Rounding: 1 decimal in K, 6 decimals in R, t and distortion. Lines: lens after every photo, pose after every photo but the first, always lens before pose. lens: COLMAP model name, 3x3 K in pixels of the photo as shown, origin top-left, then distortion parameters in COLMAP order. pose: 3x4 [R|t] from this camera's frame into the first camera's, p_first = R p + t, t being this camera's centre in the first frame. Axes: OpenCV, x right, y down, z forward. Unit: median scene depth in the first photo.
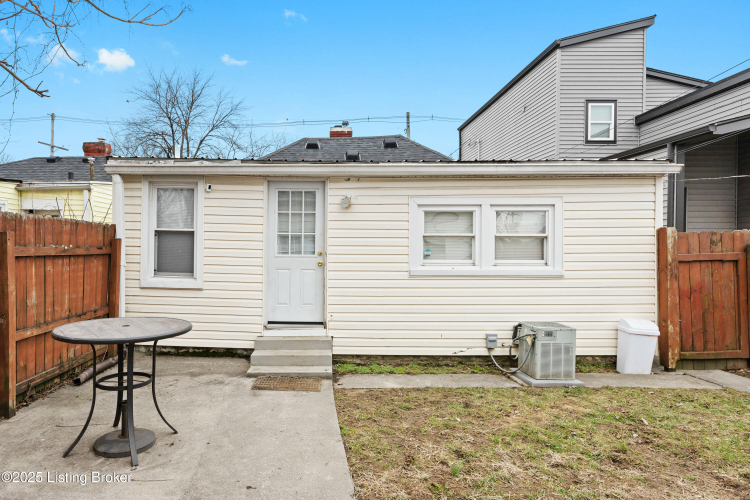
lens RADIAL K [[444.9, 0, 374.9], [0, 444.9, 241.6], [0, 0, 1]] dist [-0.000910, 0.000444]
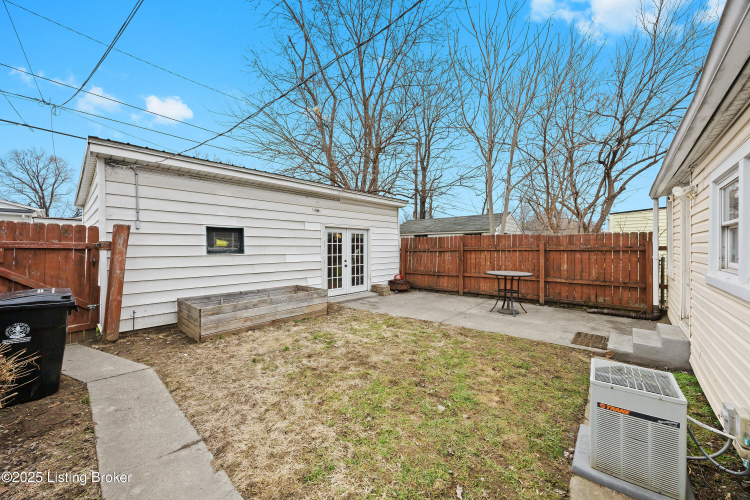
lens RADIAL K [[282.6, 0, 375.0], [0, 282.6, 250.0], [0, 0, 1]] dist [-0.001538, -0.000076]
pose [[-0.635692, 0.000326, -0.771943, 0.756210], [0.003736, 0.999989, -0.002655, 0.021031], [0.771934, -0.004572, -0.635686, 0.828523]]
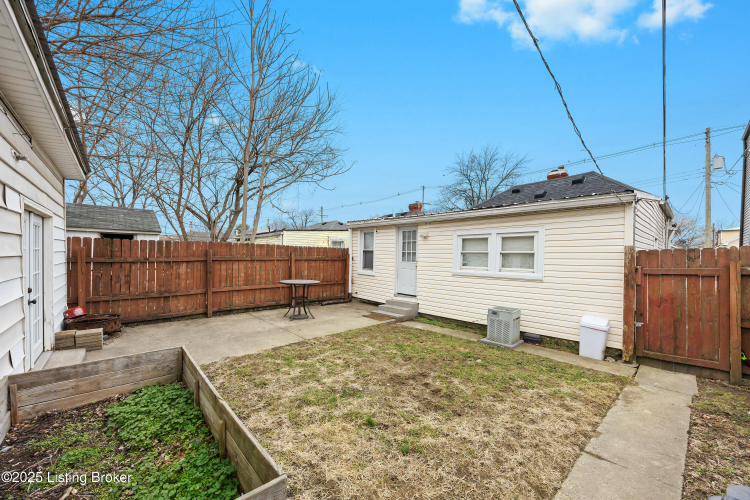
lens RADIAL K [[293.1, 0, 379.4], [0, 293.1, 248.6], [0, 0, 1]] dist [-0.000401, -0.000126]
pose [[0.706696, -0.010438, -0.707440, 0.707631], [-0.003672, 0.999824, -0.018420, -0.006333], [0.707508, 0.015616, 0.706533, -0.055046]]
